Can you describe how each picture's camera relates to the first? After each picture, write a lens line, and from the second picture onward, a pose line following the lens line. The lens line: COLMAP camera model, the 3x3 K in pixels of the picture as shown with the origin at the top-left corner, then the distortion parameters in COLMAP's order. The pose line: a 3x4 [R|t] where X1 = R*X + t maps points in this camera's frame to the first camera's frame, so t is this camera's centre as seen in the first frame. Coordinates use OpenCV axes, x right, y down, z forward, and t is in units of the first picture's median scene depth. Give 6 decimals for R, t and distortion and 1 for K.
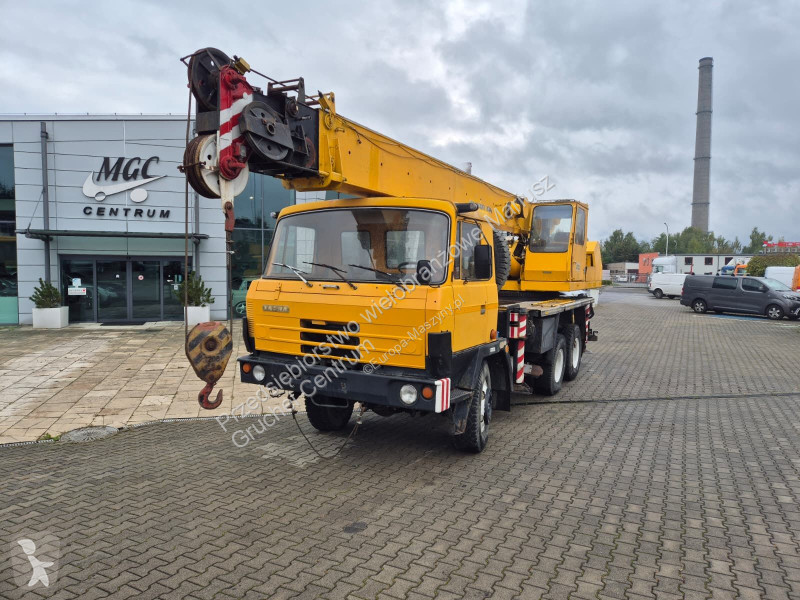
lens RADIAL K [[531.0, 0, 402.6], [0, 531.0, 300.9], [0, 0, 1]] dist [0.085393, -0.076847]
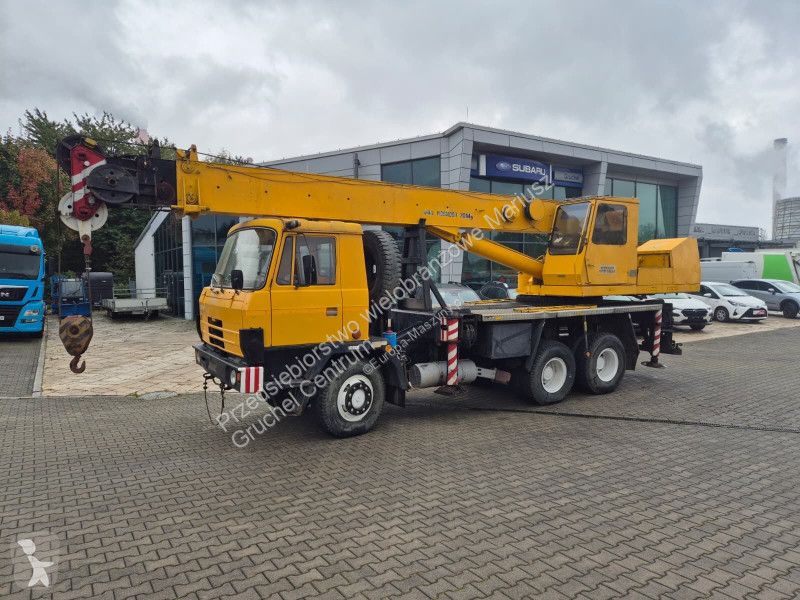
lens RADIAL K [[531.0, 0, 402.6], [0, 531.0, 300.9], [0, 0, 1]] dist [0.085393, -0.076847]
pose [[0.879364, 0.005921, -0.476113, 0.808391], [-0.010907, 0.999911, -0.007710, 0.000686], [0.476025, 0.011973, 0.879350, 0.067101]]
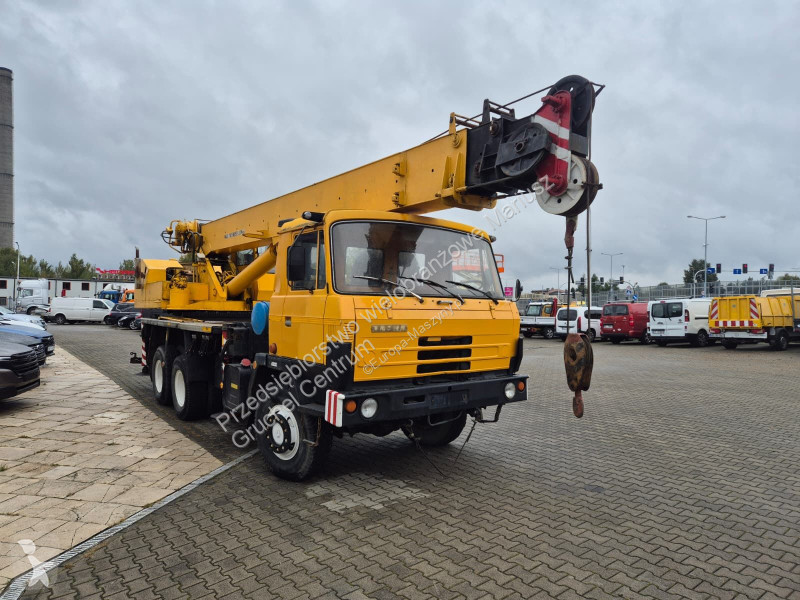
lens RADIAL K [[531.0, 0, 402.6], [0, 531.0, 300.9], [0, 0, 1]] dist [0.085393, -0.076847]
pose [[0.406824, -0.002513, 0.913503, -1.001667], [0.045607, 0.998805, -0.017564, -0.014119], [-0.912367, 0.048808, 0.406453, 0.608823]]
